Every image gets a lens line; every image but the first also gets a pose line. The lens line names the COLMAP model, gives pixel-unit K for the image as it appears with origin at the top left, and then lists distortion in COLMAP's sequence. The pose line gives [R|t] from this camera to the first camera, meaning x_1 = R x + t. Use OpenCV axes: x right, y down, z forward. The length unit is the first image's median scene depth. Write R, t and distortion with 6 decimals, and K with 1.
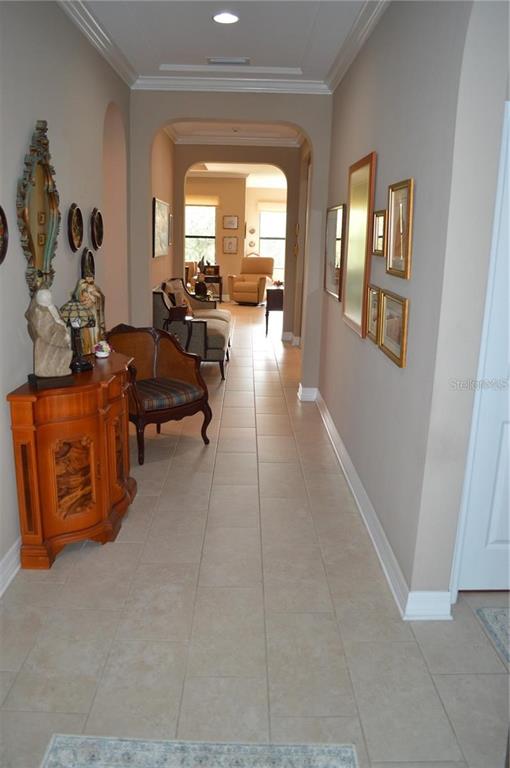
lens RADIAL K [[616.5, 0, 254.1], [0, 616.5, 383.6], [0, 0, 1]] dist [-0.086766, 0.017222]
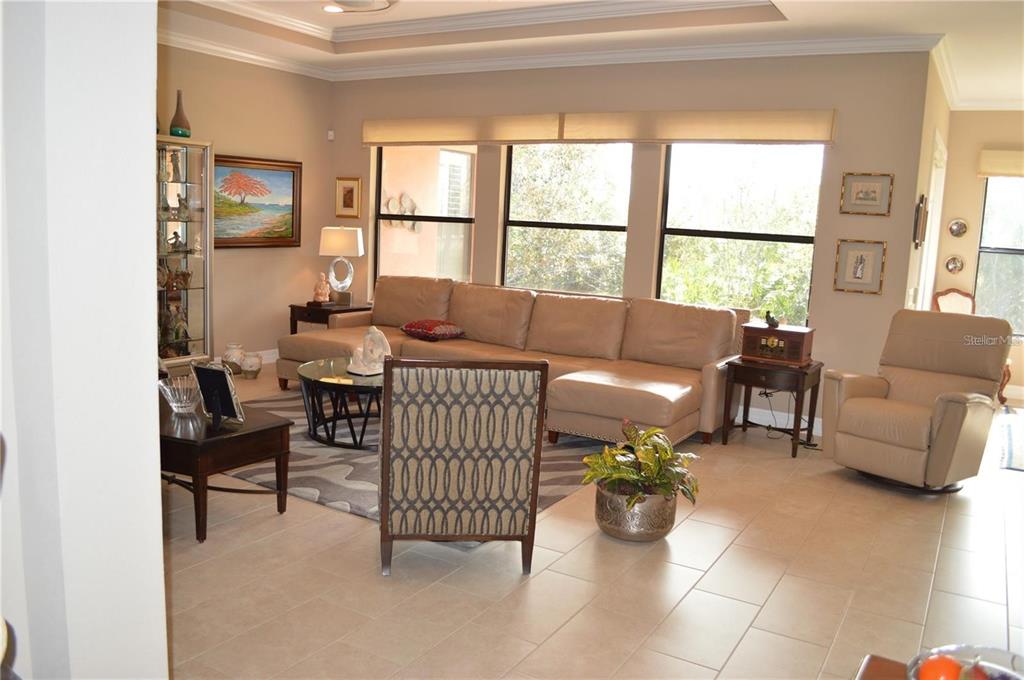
lens RADIAL K [[822.0, 0, 508.1], [0, 822.0, 338.7], [0, 0, 1]] dist [-0.086766, 0.017222]
pose [[0.850636, 0.087448, -0.518432, 0.024852], [-0.147676, 0.986114, -0.075969, -0.132838], [0.504589, 0.141182, 0.851738, 0.569945]]
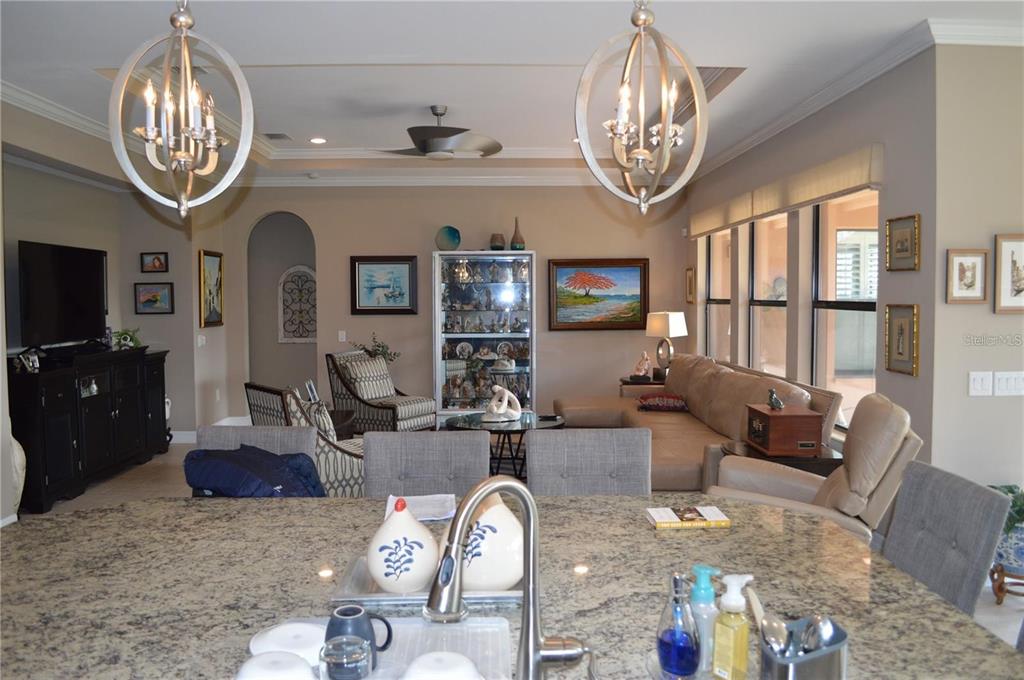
lens RADIAL K [[822.0, 0, 509.8], [0, 822.0, 340.8], [0, 0, 1]] dist [-0.086766, 0.017222]
pose [[0.009106, 0.026166, -0.999616, 0.294069], [-0.233520, 0.972072, 0.023318, -0.203679], [0.972309, 0.233218, 0.014962, 0.879495]]
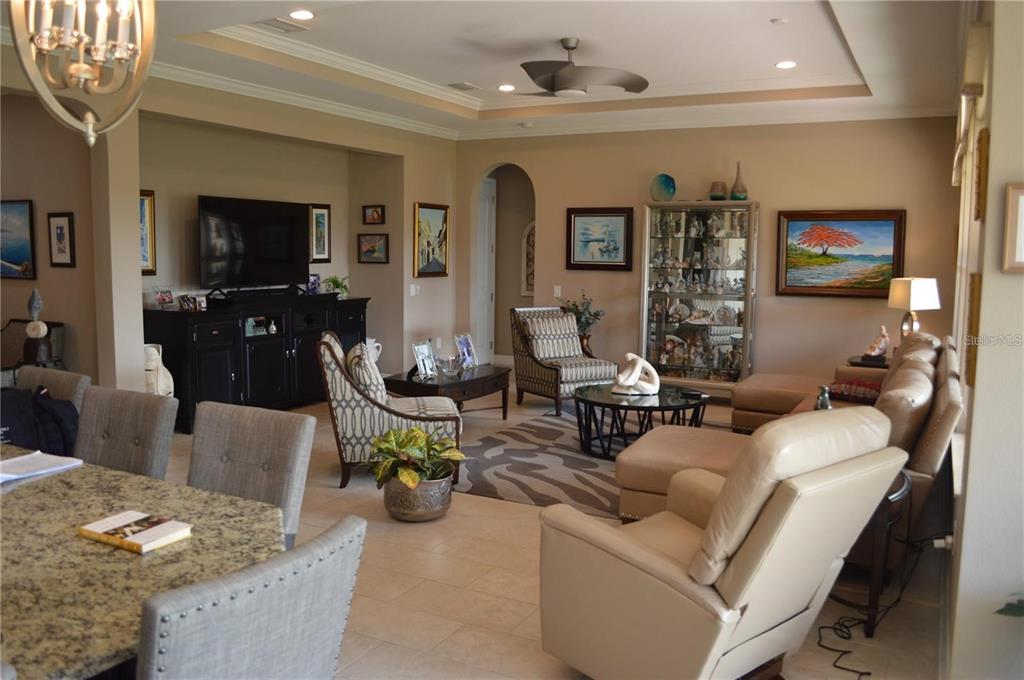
lens RADIAL K [[822.0, 0, 511.2], [0, 822.0, 341.3], [0, 0, 1]] dist [-0.086766, 0.017222]
pose [[-0.483560, 0.063180, -0.873028, 0.203067], [-0.233243, 0.952029, 0.198088, -0.245712], [0.843663, 0.299414, -0.445627, 1.039040]]
